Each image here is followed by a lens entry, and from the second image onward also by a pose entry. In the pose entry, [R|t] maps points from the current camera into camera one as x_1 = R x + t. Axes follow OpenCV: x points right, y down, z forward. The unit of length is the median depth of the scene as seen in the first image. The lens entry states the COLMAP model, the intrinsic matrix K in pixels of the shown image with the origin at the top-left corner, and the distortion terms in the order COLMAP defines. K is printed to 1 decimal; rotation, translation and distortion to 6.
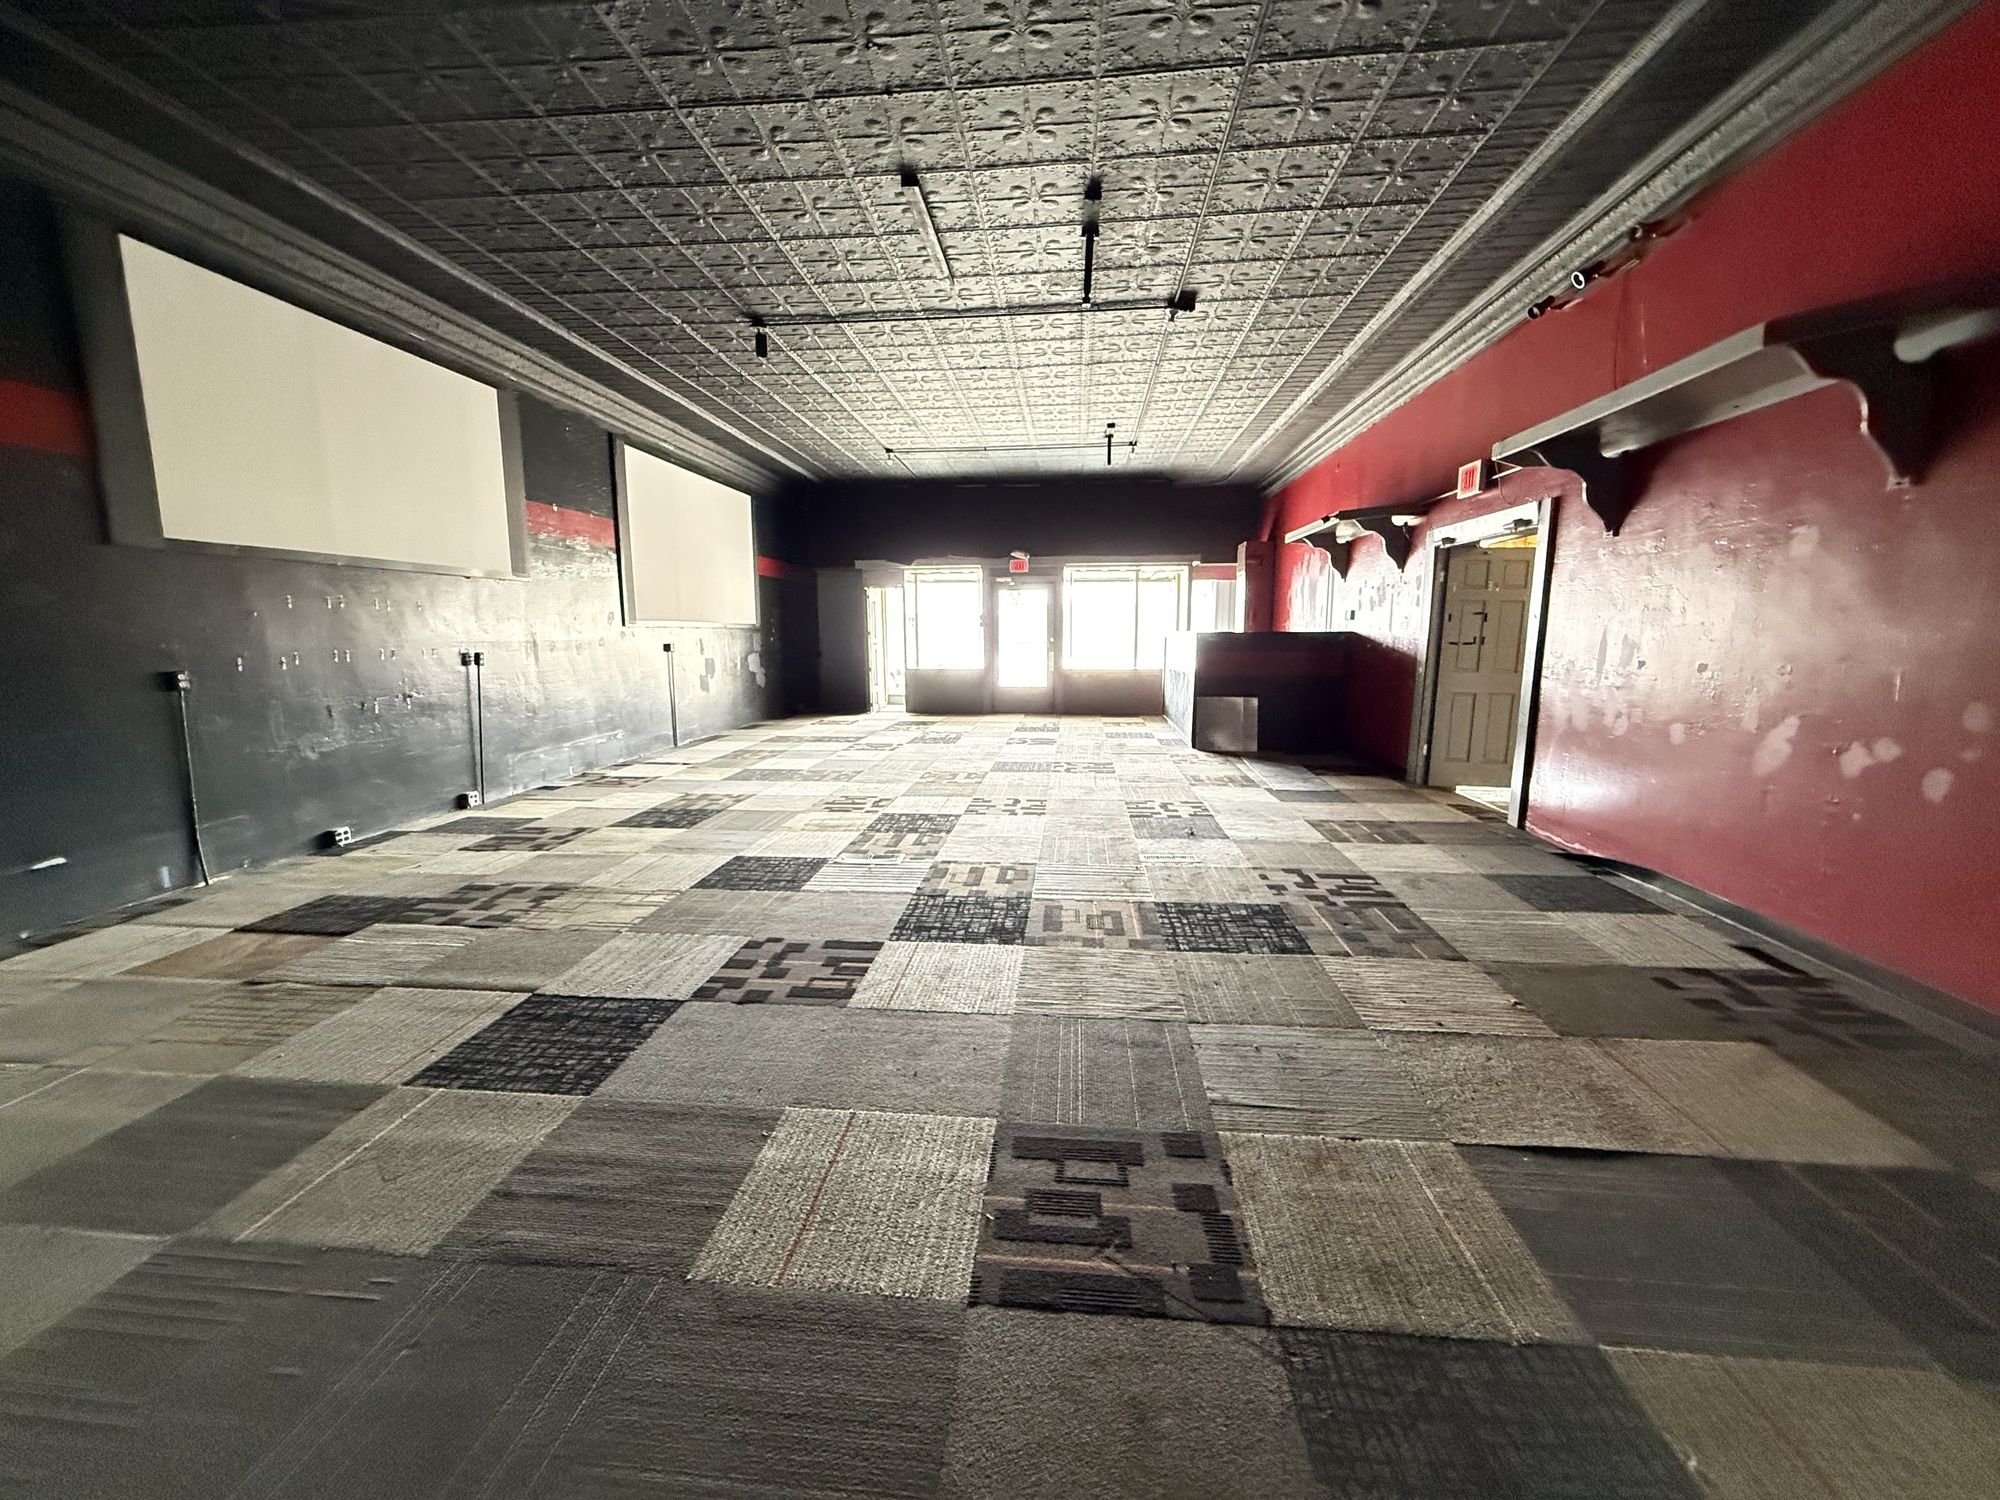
lens RADIAL K [[797.8, 0, 995.1], [0, 797.8, 754.3], [0, 0, 1]] dist [0.001135, -0.000530]
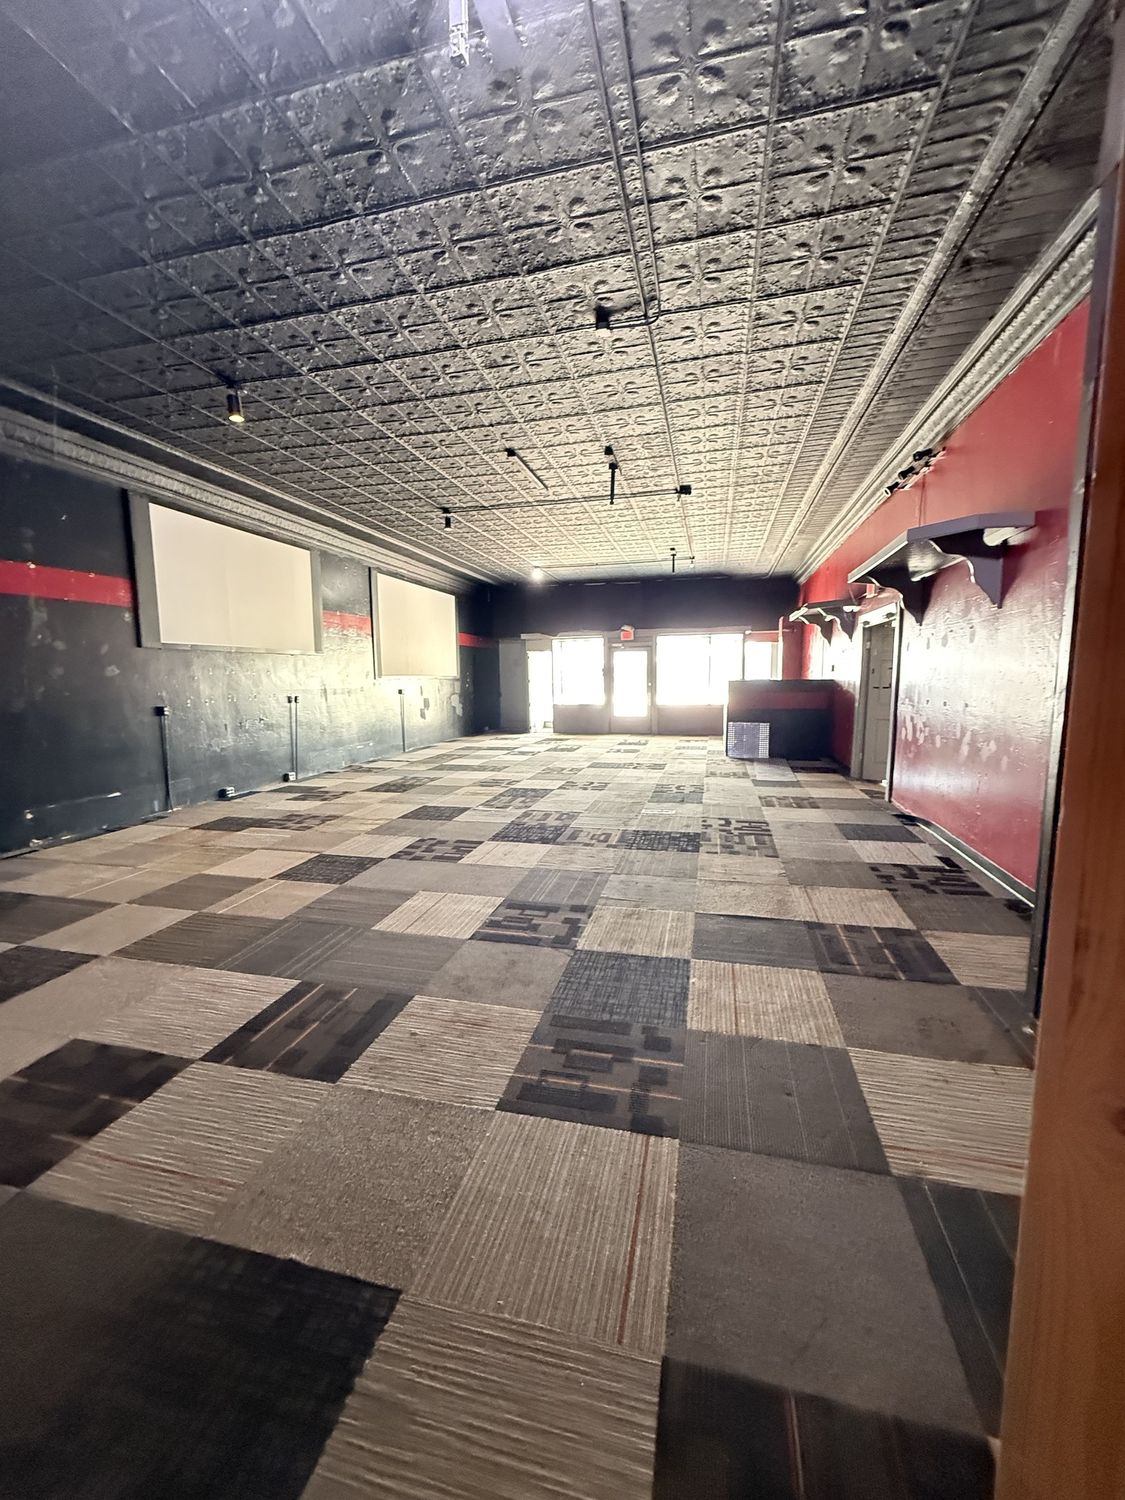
lens RADIAL K [[598.3, 0, 562.5], [0, 598.3, 750.0], [0, 0, 1]] dist [0.001135, -0.000530]
pose [[0.989564, 0.009393, -0.143785, 0.186496], [-0.013628, 0.999501, -0.028500, 0.032649], [0.143446, 0.030162, 0.989198, -0.321730]]
